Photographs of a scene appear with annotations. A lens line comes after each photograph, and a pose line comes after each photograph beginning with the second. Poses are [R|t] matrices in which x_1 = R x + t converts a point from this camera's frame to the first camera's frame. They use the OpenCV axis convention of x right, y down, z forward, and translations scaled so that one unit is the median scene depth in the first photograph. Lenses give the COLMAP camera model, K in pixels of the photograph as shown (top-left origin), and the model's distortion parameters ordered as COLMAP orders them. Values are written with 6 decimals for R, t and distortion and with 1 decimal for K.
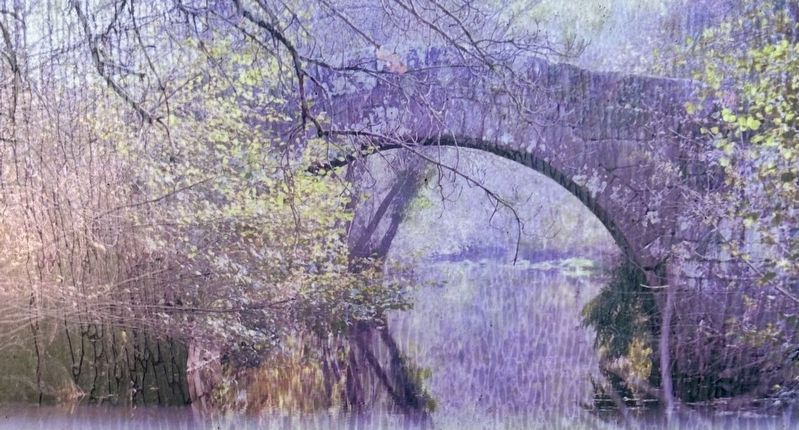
lens RADIAL K [[536.9, 0, 399.8], [0, 536.9, 215.2], [0, 0, 1]] dist [-0.006313, -0.000461]
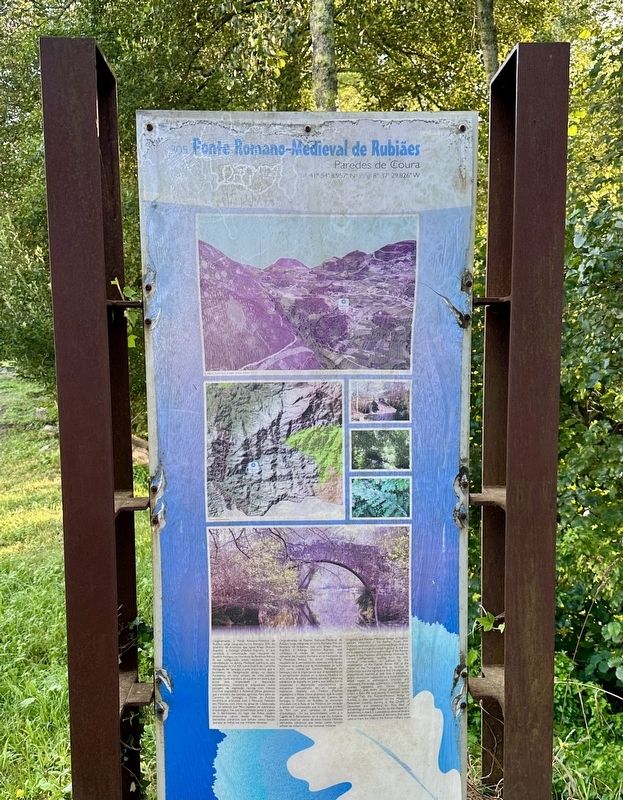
lens RADIAL K [[741.3, 0, 311.4], [0, 741.3, 400.1], [0, 0, 1]] dist [0.094168, 0.000821]
pose [[0.999765, -0.016916, 0.013574, -0.047922], [0.015251, 0.993297, 0.114582, -2.000286], [-0.015421, -0.114348, 0.993321, -4.480244]]
